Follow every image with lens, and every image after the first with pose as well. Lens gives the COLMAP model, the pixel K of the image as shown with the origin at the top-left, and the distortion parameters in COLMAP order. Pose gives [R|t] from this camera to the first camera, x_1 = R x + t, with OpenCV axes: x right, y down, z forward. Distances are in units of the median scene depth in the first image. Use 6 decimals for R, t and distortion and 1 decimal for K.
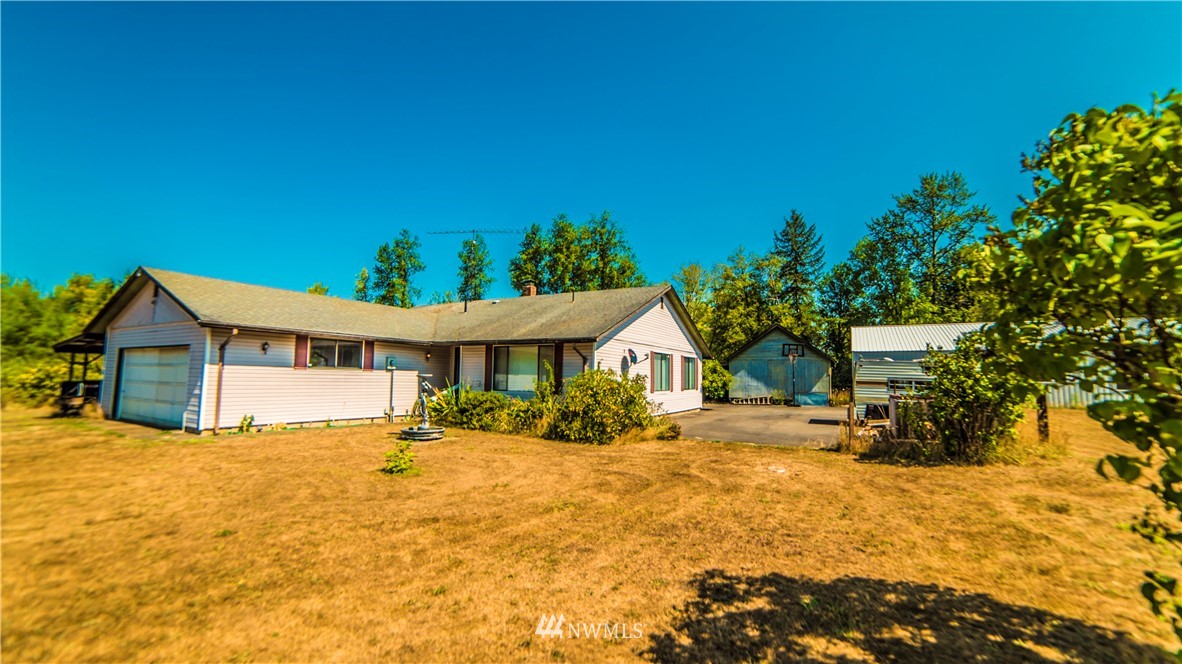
lens RADIAL K [[494.1, 0, 598.4], [0, 494.1, 328.6], [0, 0, 1]] dist [-0.103491, 0.037675]
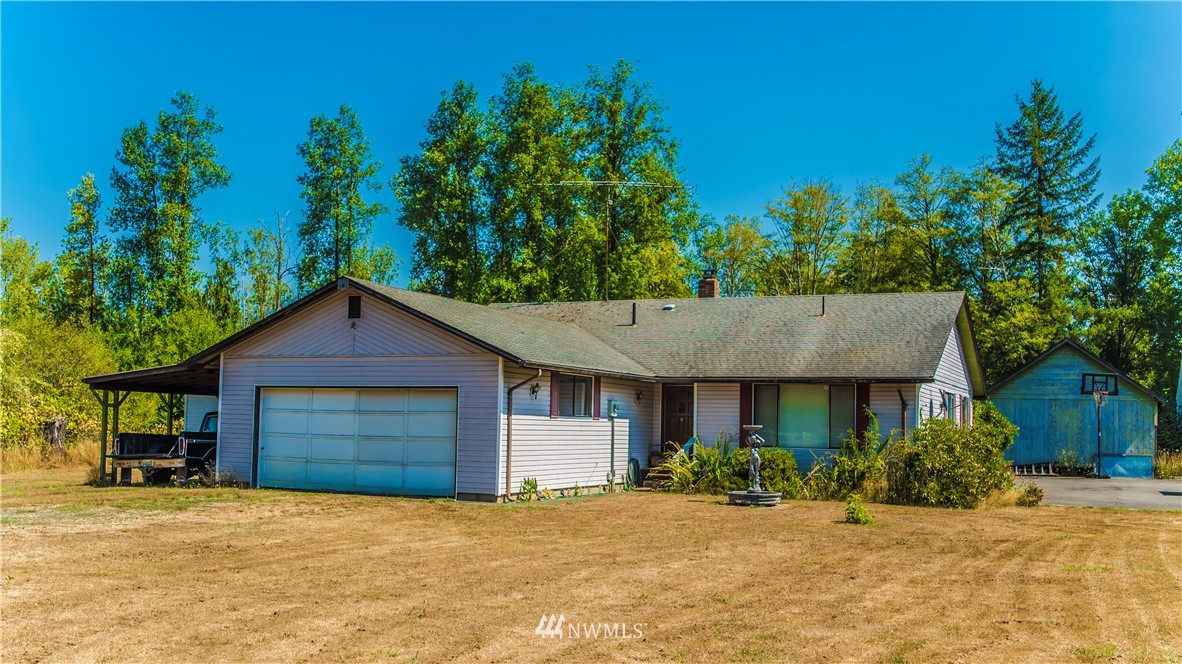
lens RADIAL K [[1215.3, 0, 591.0], [0, 1215.3, 332.0], [0, 0, 1]] dist [-0.081862, 0.001333]
pose [[0.997030, 0.012697, 0.075964, -0.128586], [-0.014377, 0.999663, 0.021603, -0.016383], [-0.075664, -0.022630, 0.996877, -0.160870]]
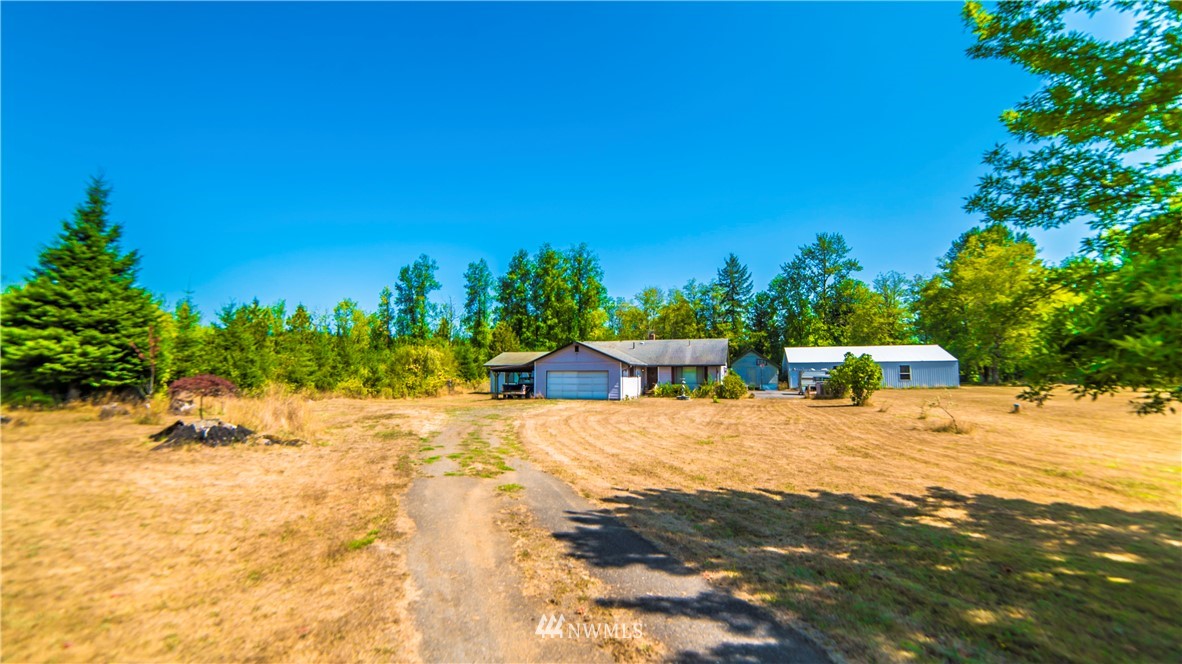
lens RADIAL K [[494.1, 0, 598.4], [0, 494.1, 328.6], [0, 0, 1]] dist [-0.103491, 0.037675]
pose [[0.982343, 0.005245, 0.187015, -0.239283], [-0.006660, 0.999954, 0.006938, -0.039043], [-0.186970, -0.008061, 0.982333, -0.317236]]
